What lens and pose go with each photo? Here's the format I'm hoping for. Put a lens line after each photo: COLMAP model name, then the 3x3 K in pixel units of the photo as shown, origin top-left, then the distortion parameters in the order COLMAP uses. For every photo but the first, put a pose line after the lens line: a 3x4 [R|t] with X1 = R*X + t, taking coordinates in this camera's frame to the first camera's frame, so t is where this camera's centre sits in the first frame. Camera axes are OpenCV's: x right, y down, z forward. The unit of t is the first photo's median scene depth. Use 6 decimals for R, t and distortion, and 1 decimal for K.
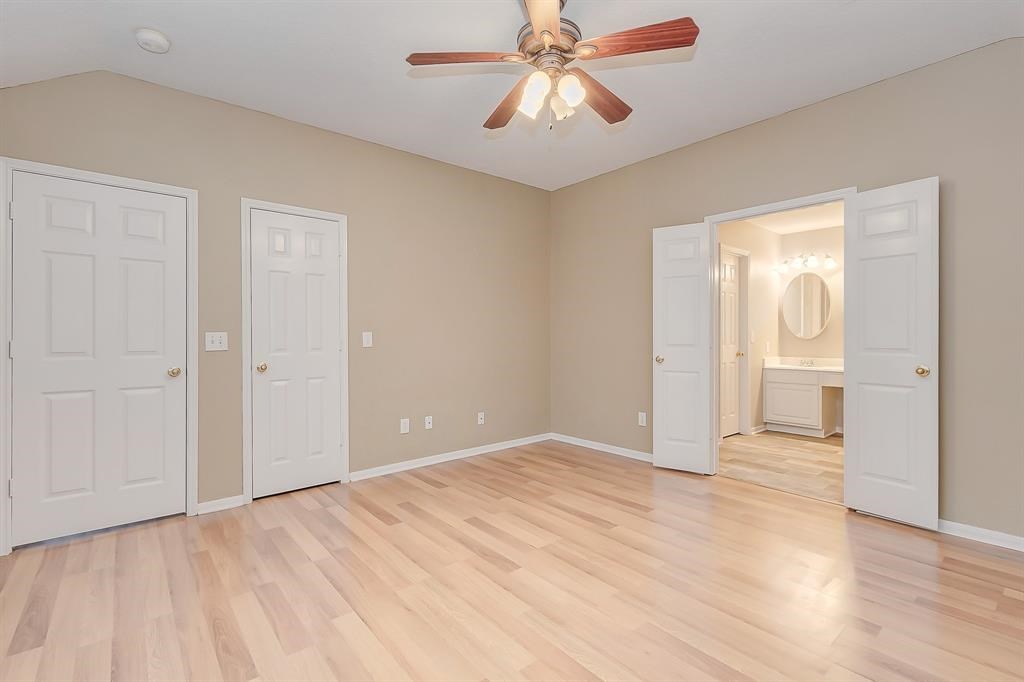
lens RADIAL K [[460.1, 0, 513.9], [0, 460.1, 341.3], [0, 0, 1]] dist [0.005062, -0.001603]
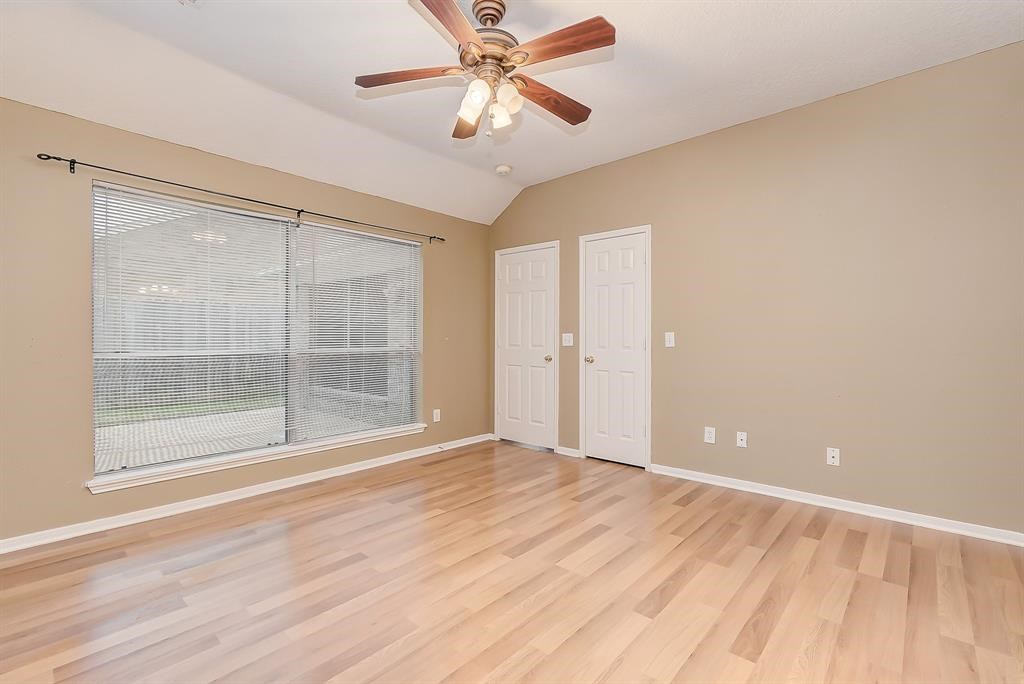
lens RADIAL K [[452.7, 0, 512.9], [0, 452.7, 339.1], [0, 0, 1]] dist [0.011594, -0.000478]
pose [[0.144882, 0.010765, -0.989390, 0.725478], [-0.008619, 0.999917, 0.009618, -0.013690], [0.989411, 0.007134, 0.144963, 0.592882]]
